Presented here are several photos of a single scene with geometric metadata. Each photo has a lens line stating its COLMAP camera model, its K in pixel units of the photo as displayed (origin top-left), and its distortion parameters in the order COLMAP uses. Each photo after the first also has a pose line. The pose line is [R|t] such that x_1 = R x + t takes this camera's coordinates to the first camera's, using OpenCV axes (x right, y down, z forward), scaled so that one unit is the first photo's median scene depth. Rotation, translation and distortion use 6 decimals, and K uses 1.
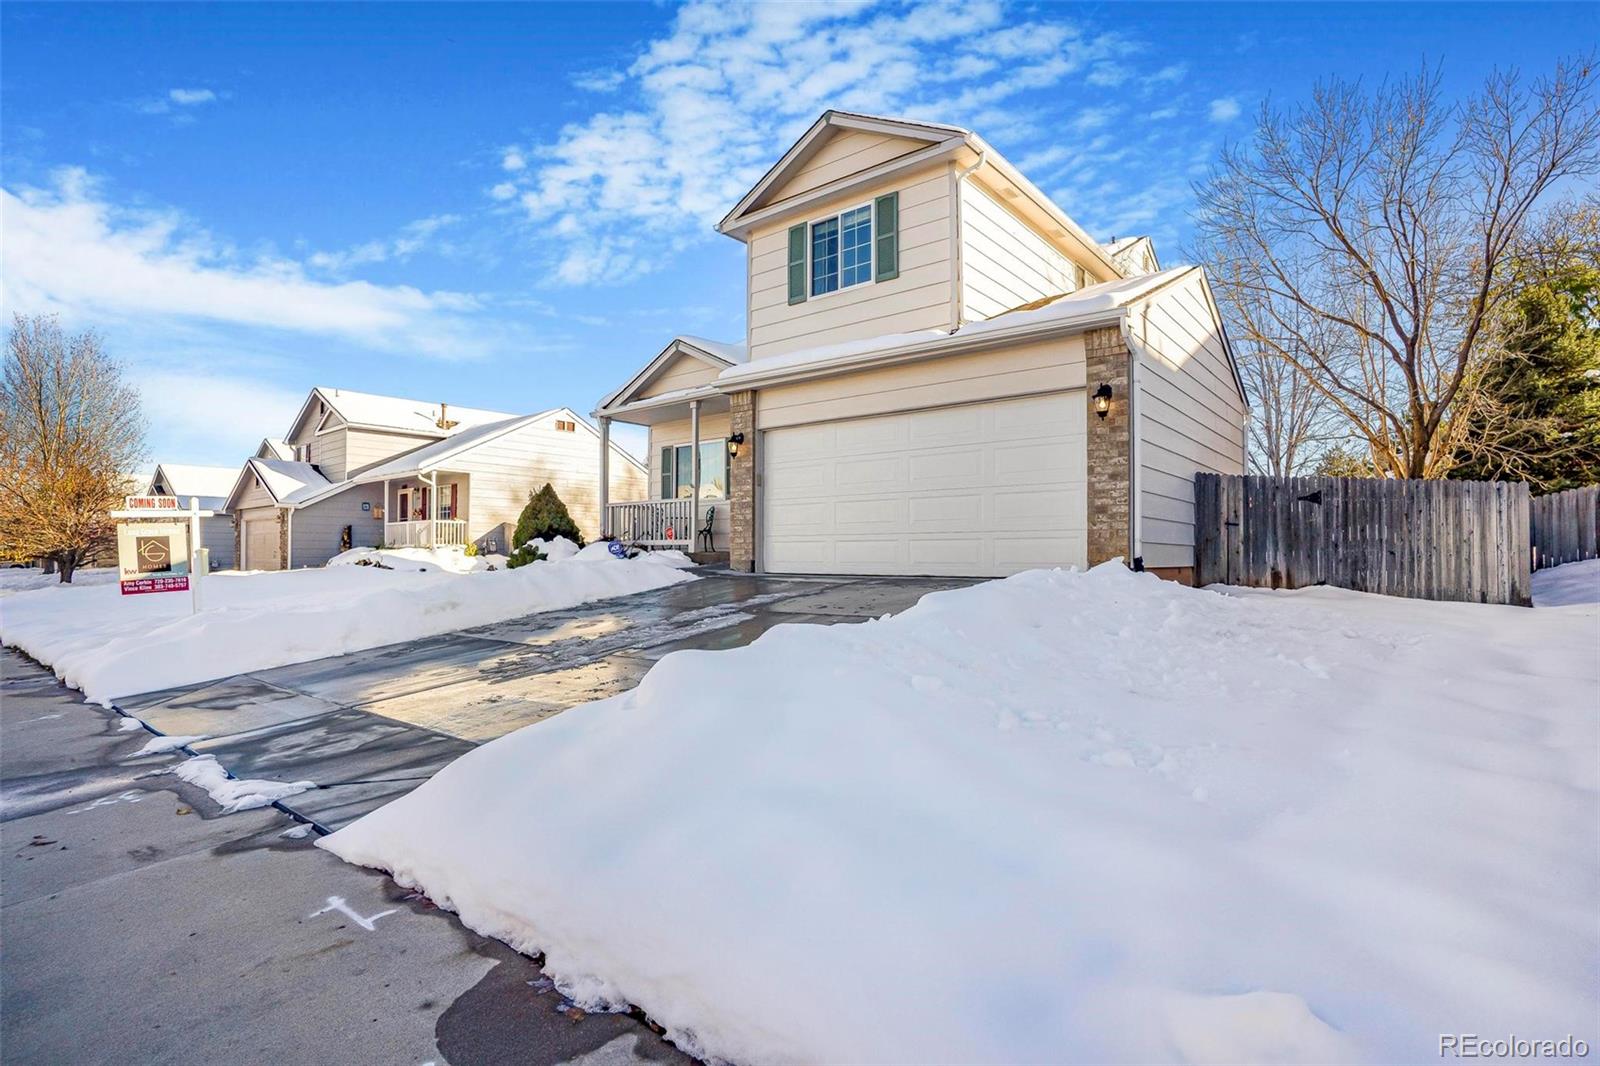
lens RADIAL K [[787.2, 0, 800.0], [0, 787.2, 533.0], [0, 0, 1]] dist [-0.050916, 0.000159]
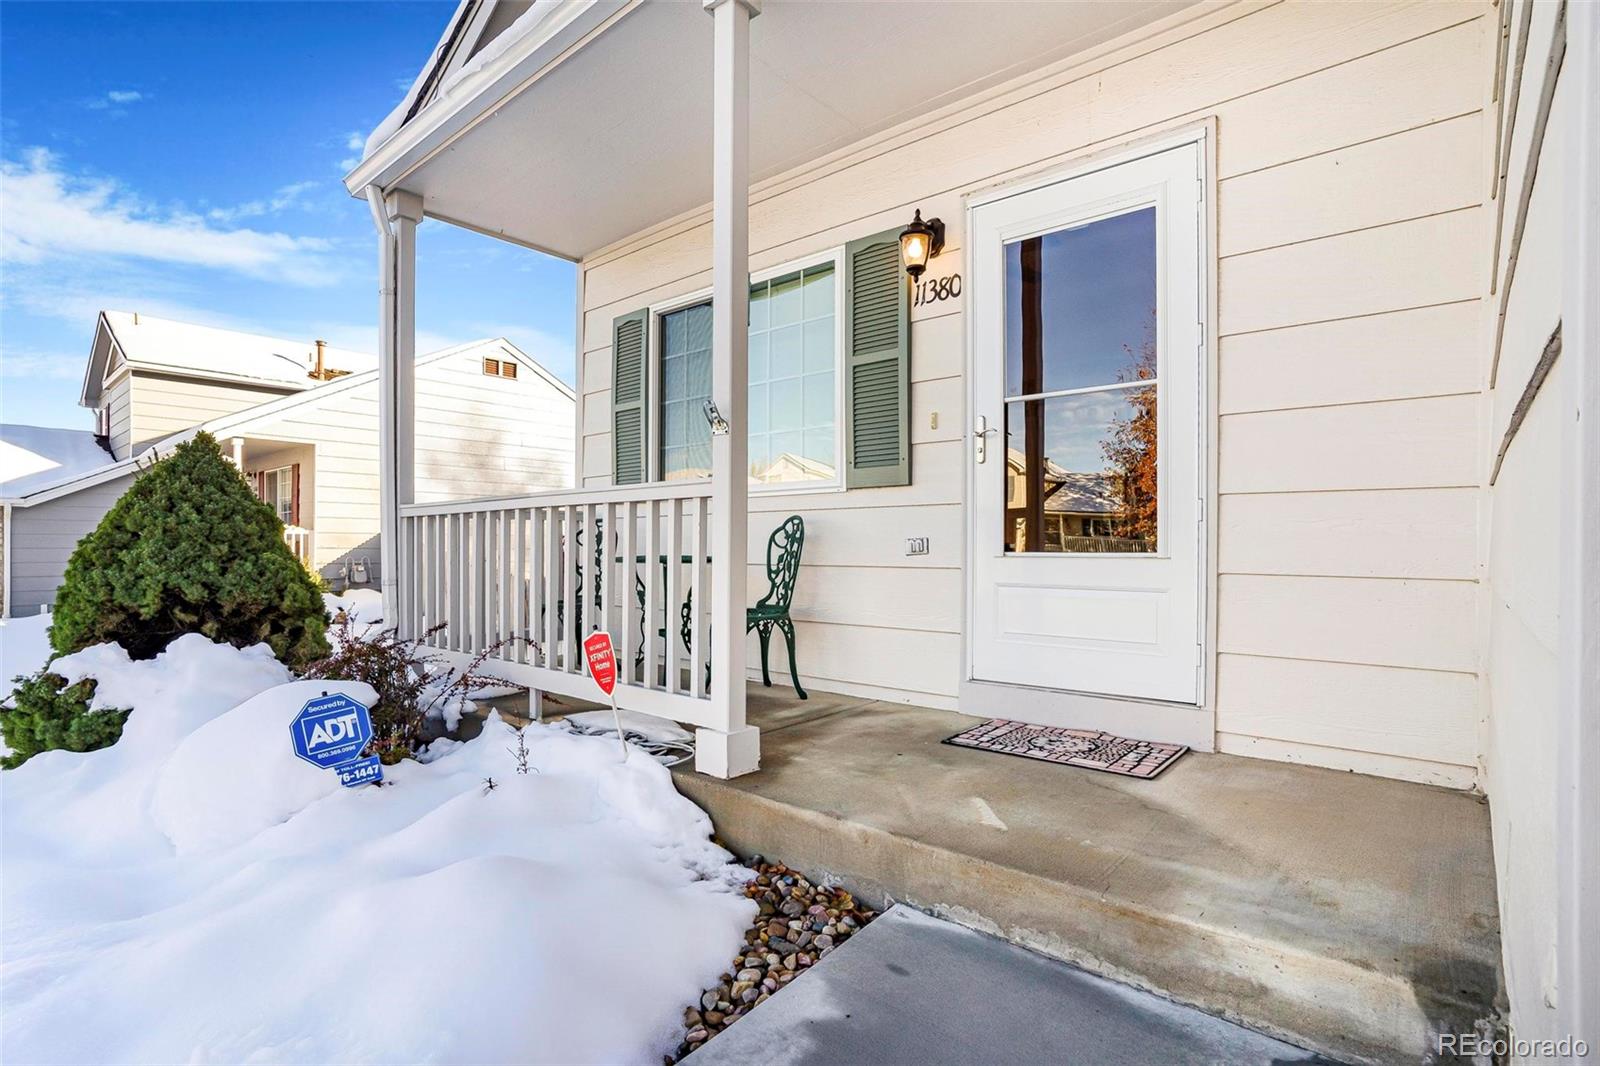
lens RADIAL K [[787.2, 0, 800.0], [0, 787.2, 533.0], [0, 0, 1]] dist [-0.050916, 0.000159]
pose [[0.999759, -0.002123, -0.021870, -0.135924], [0.002390, 0.999923, 0.012191, -0.040778], [0.021842, -0.012240, 0.999687, 0.974660]]
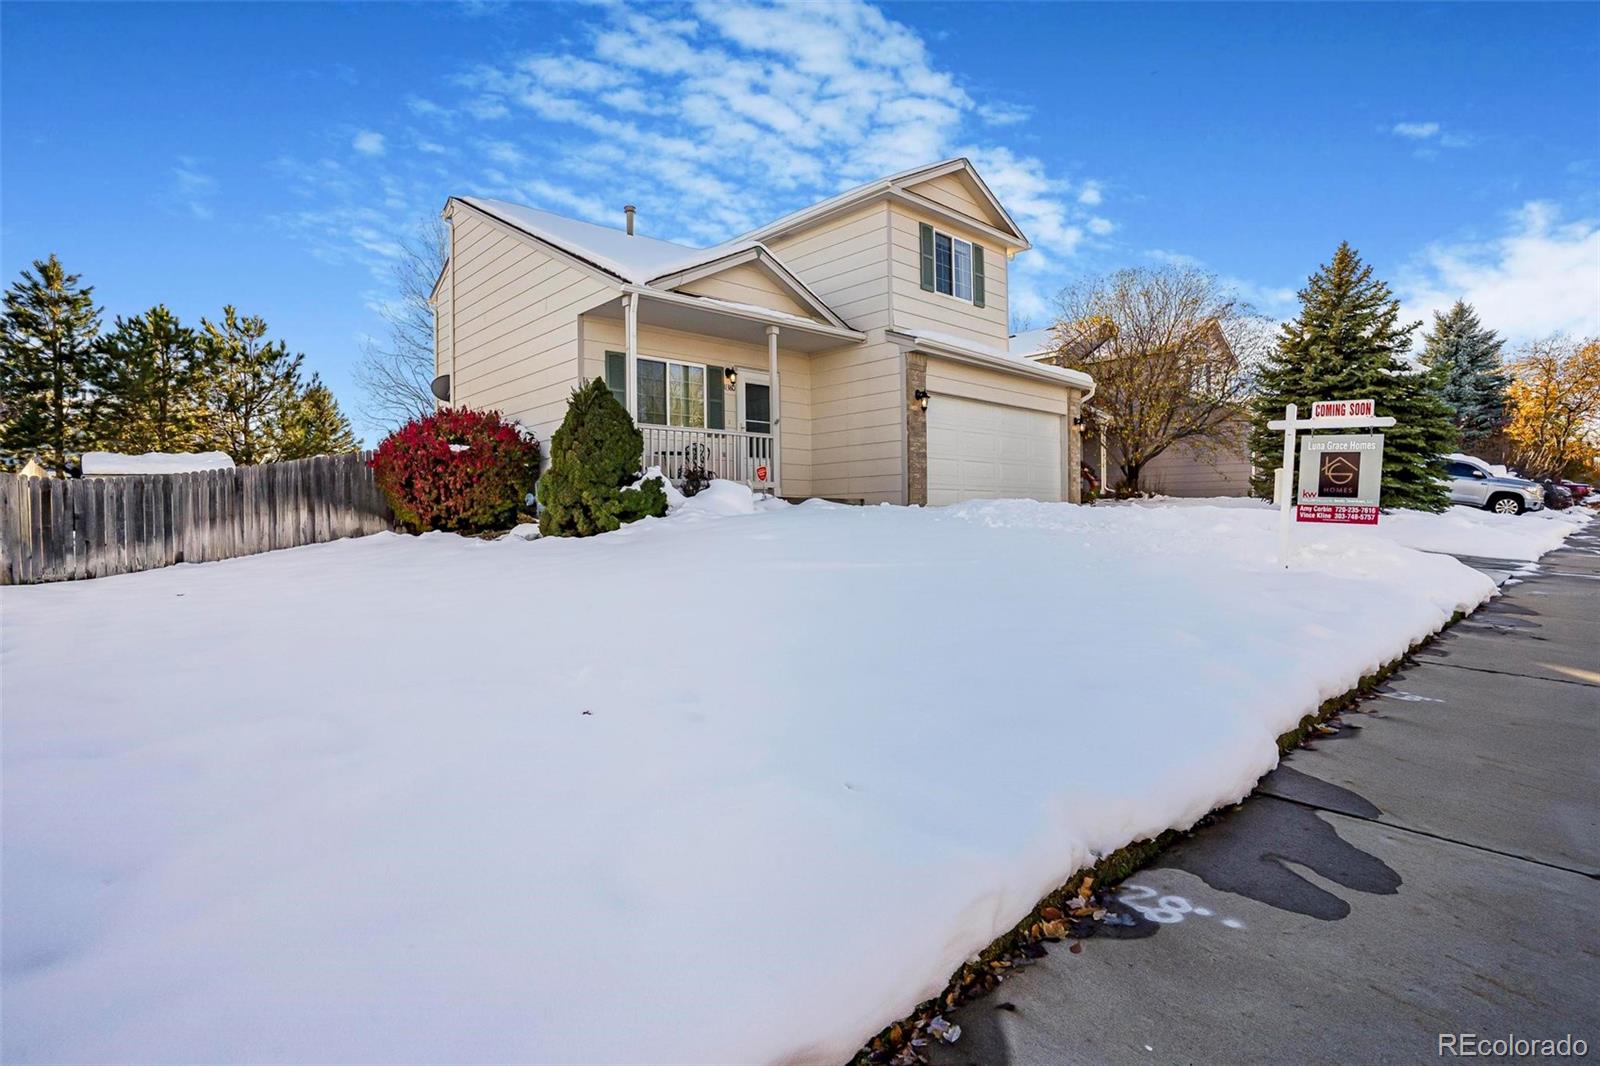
lens RADIAL K [[776.8, 0, 803.8], [0, 776.8, 544.1], [0, 0, 1]] dist [-0.050698, 0.000251]
pose [[0.128066, -0.034652, 0.991160, -1.207354], [-0.014911, 0.999209, 0.036860, 0.055514], [-0.991653, -0.019499, 0.127448, 1.020580]]
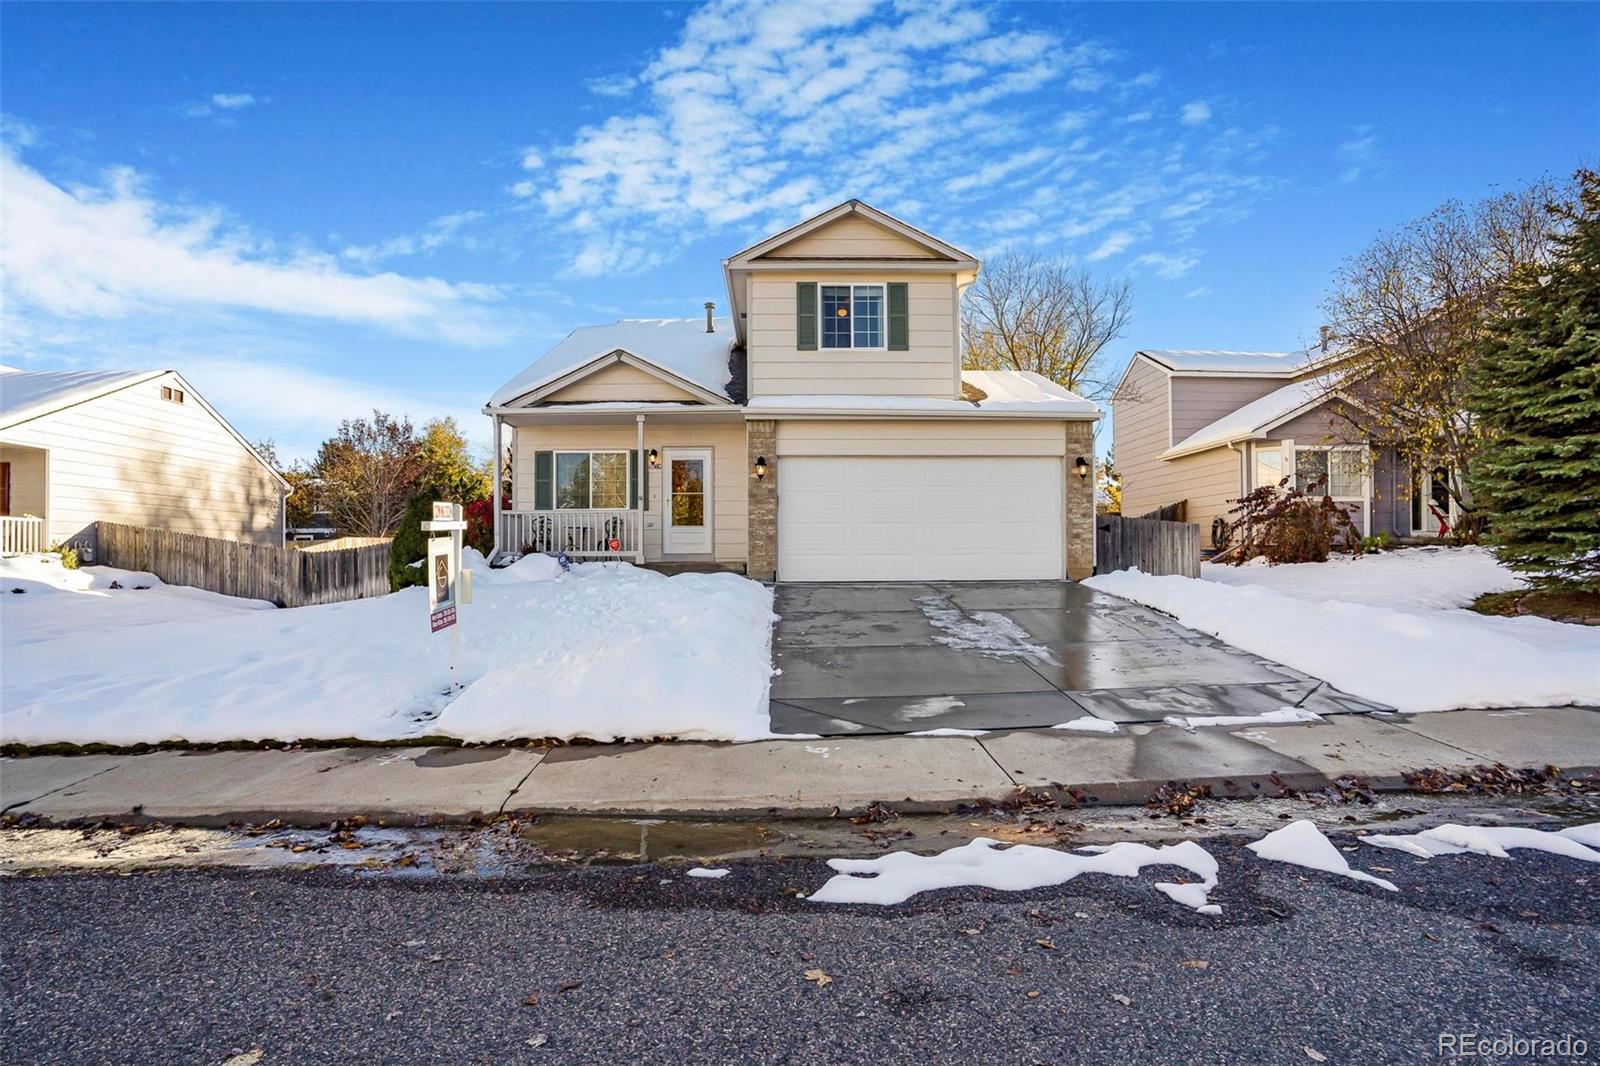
lens RADIAL K [[776.8, 0, 803.8], [0, 776.8, 544.1], [0, 0, 1]] dist [-0.050698, 0.000251]
pose [[0.753021, 0.004681, 0.657979, -0.756919], [-0.012393, 0.999898, 0.007070, -0.012126], [-0.657879, -0.013478, 0.753003, 0.130273]]
